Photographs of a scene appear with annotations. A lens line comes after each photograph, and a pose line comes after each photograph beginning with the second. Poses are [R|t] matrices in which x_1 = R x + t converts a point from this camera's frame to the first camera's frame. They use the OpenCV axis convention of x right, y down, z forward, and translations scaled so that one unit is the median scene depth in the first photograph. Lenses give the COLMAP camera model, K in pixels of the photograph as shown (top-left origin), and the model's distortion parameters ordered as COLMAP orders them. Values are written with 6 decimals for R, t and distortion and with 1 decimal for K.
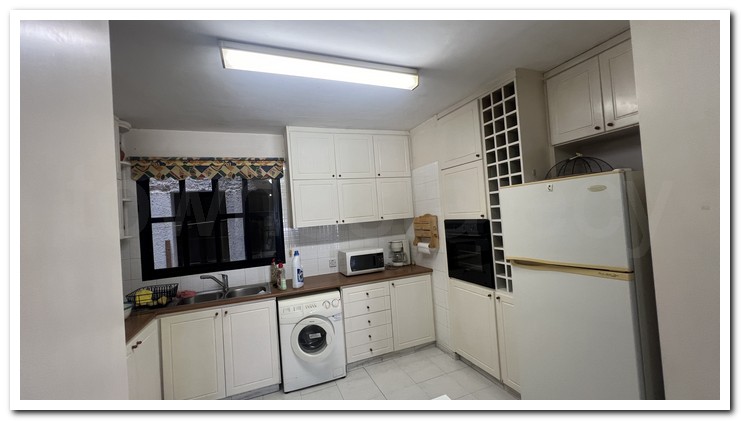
lens RADIAL K [[278.9, 0, 370.5], [0, 278.9, 210.5], [0, 0, 1]] dist [-0.001672, 0.000168]
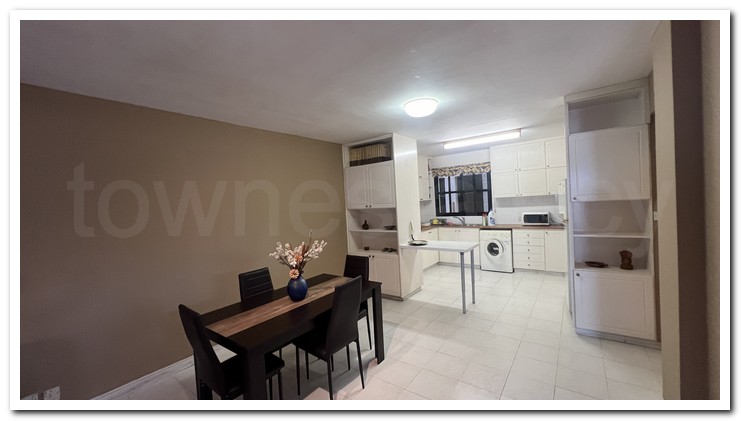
lens RADIAL K [[278.9, 0, 370.5], [0, 278.9, 210.5], [0, 0, 1]] dist [-0.001672, 0.000168]
pose [[0.541960, 0.065549, -0.837844, 0.952555], [0.027171, 0.995066, 0.095425, -0.063474], [0.839965, -0.074481, 0.537504, -0.840884]]
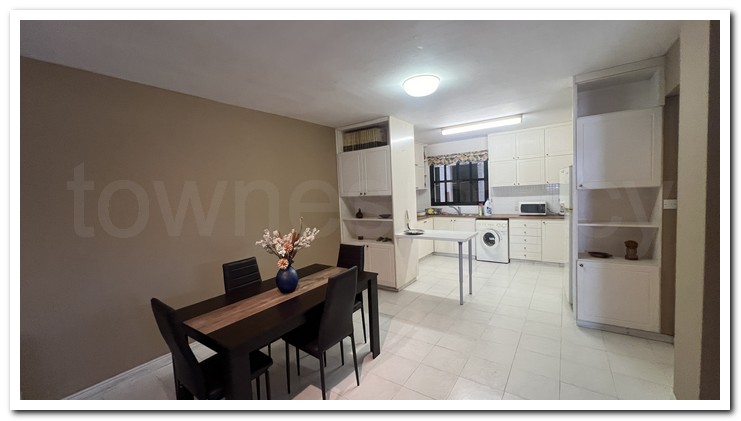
lens RADIAL K [[278.9, 0, 370.5], [0, 278.9, 210.5], [0, 0, 1]] dist [-0.001672, 0.000168]
pose [[0.564320, 0.098120, -0.819704, 0.892130], [0.016368, 0.991387, 0.129939, -0.042938], [0.825394, -0.086744, 0.557854, -0.816428]]
